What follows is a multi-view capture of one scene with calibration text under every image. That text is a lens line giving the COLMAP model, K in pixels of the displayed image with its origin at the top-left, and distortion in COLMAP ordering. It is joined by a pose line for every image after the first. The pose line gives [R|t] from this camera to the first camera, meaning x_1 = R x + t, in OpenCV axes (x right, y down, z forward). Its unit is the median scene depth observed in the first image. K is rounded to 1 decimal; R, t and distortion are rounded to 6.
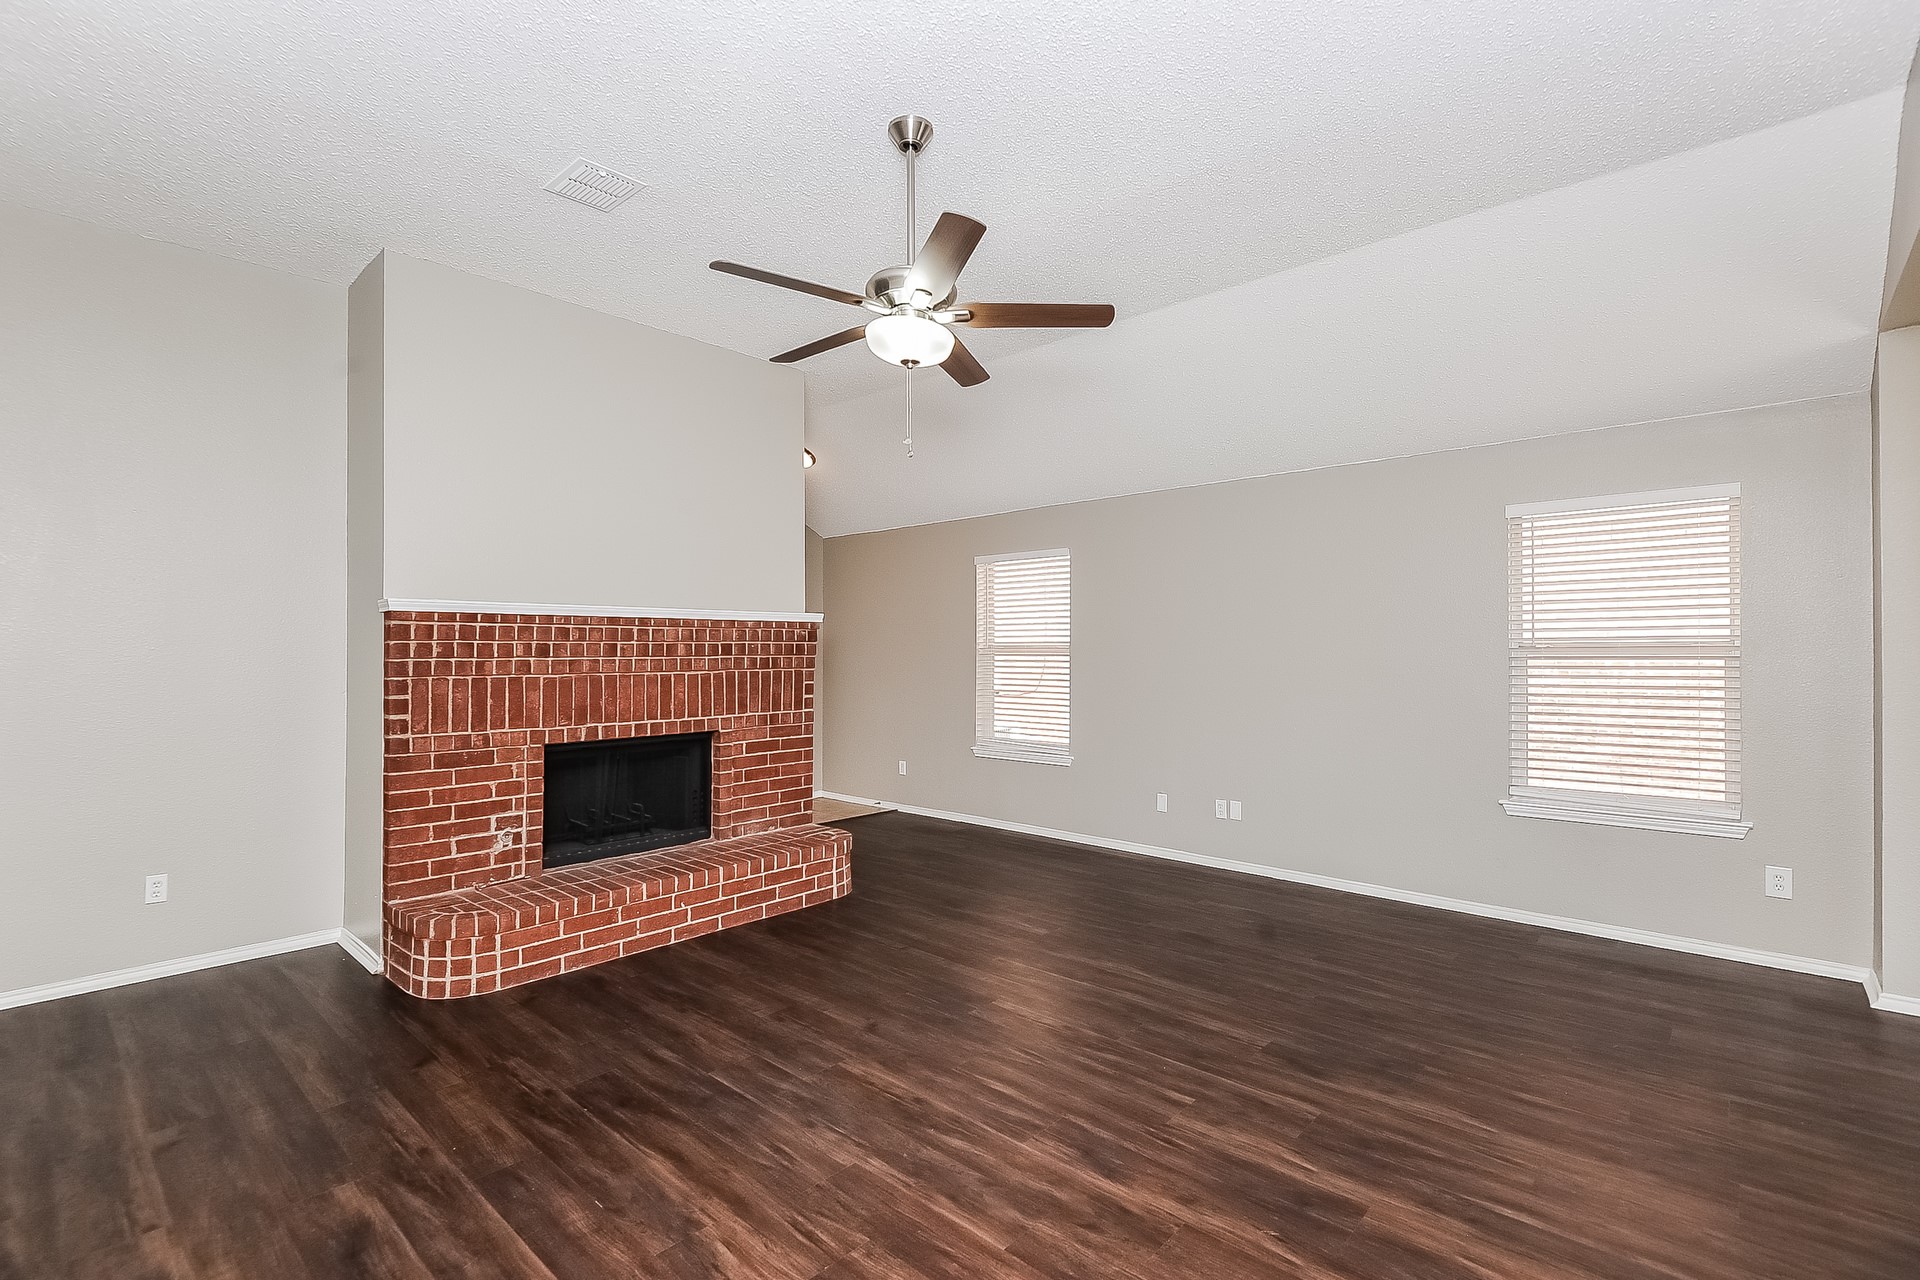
lens RADIAL K [[875.4, 0, 960.0], [0, 875.4, 640.0], [0, 0, 1]] dist [0.025787, -0.019769]
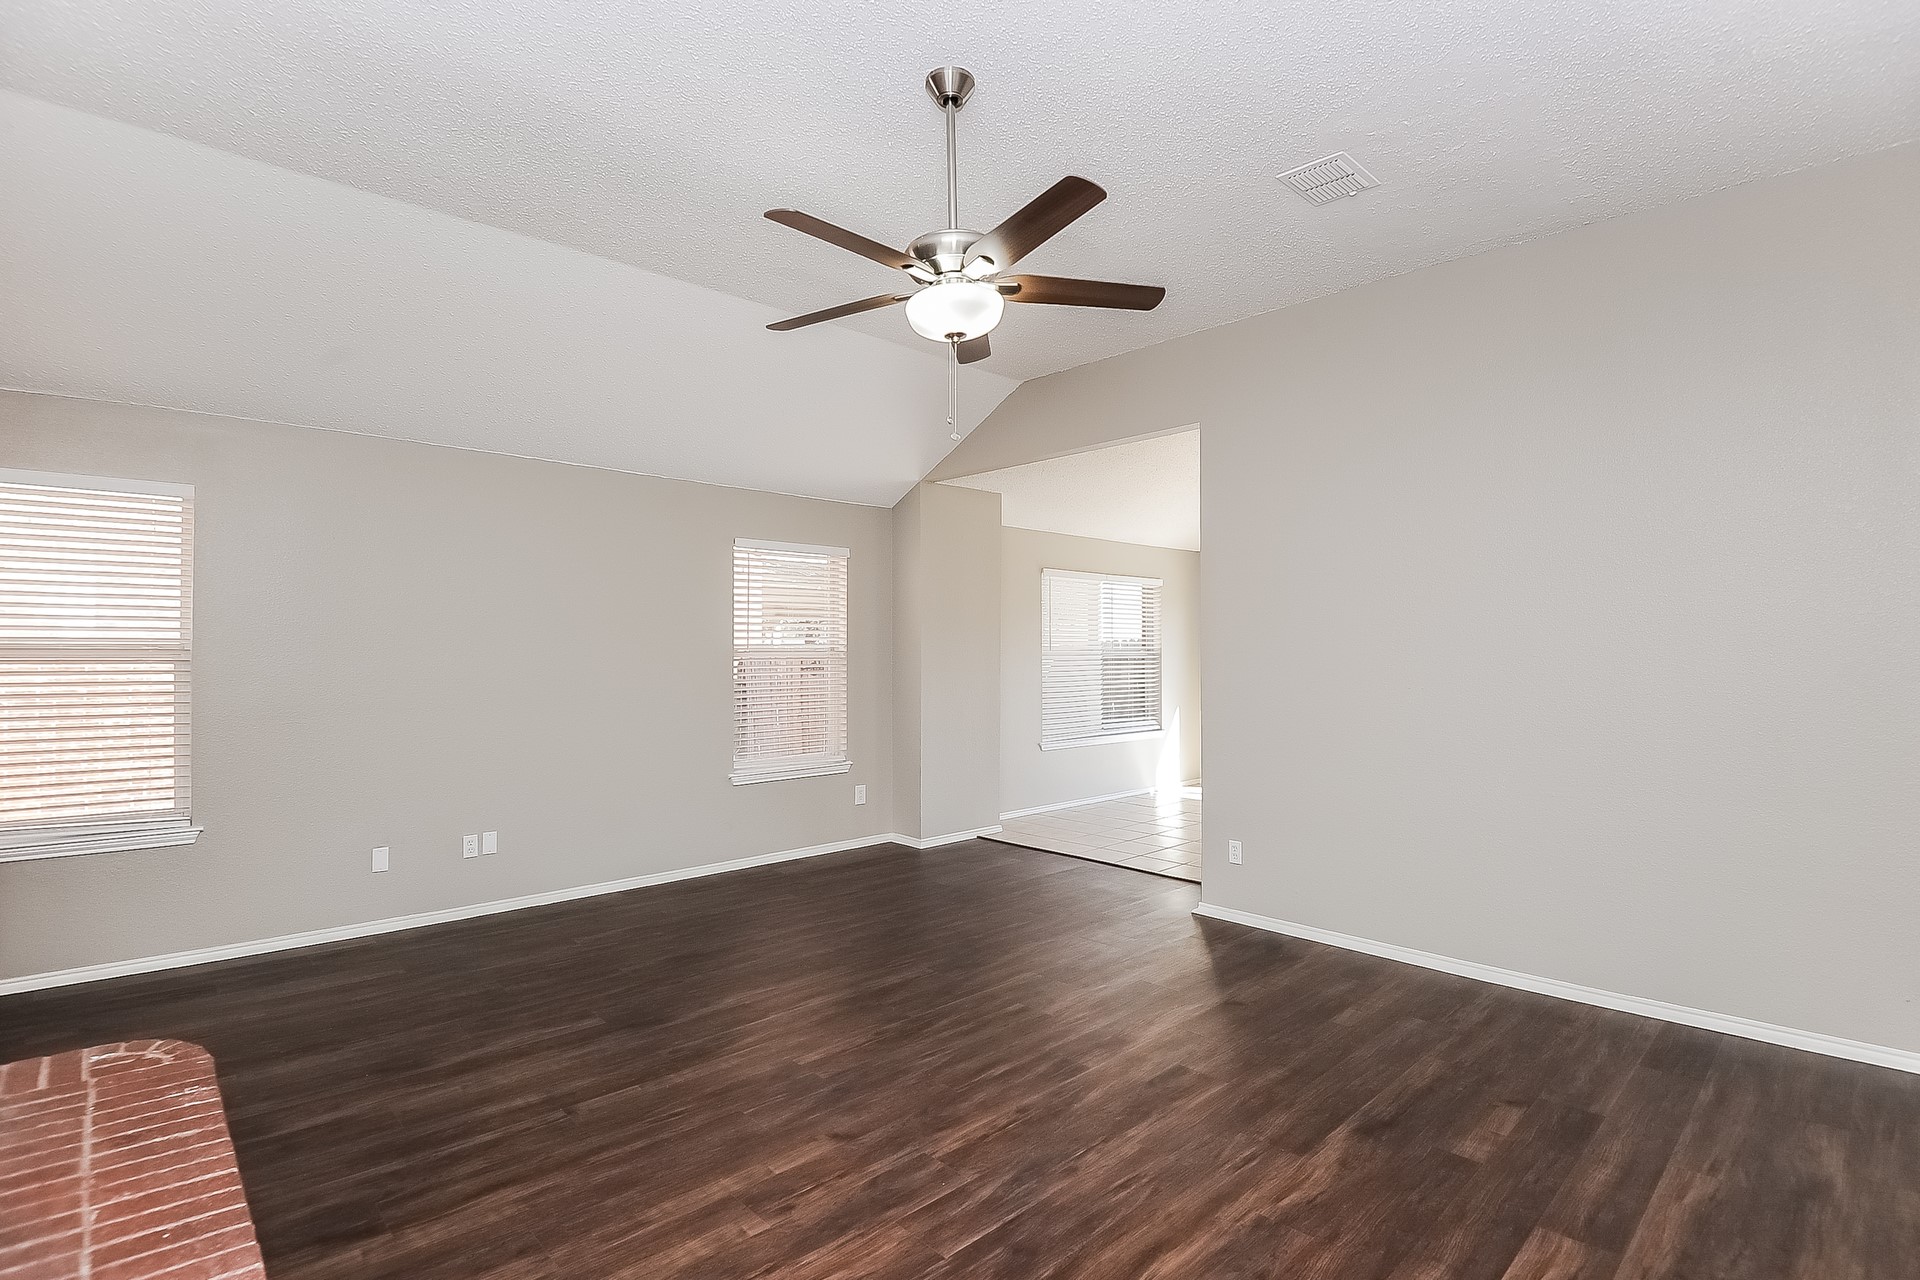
lens RADIAL K [[907.1, 0, 947.5], [0, 907.1, 621.0], [0, 0, 1]] dist [-0.021366, -0.008630]
pose [[0.079337, 0.035424, 0.996218, -0.974960], [-0.010355, 0.999344, -0.034710, 0.010138], [-0.996794, -0.007562, 0.079652, 0.910180]]
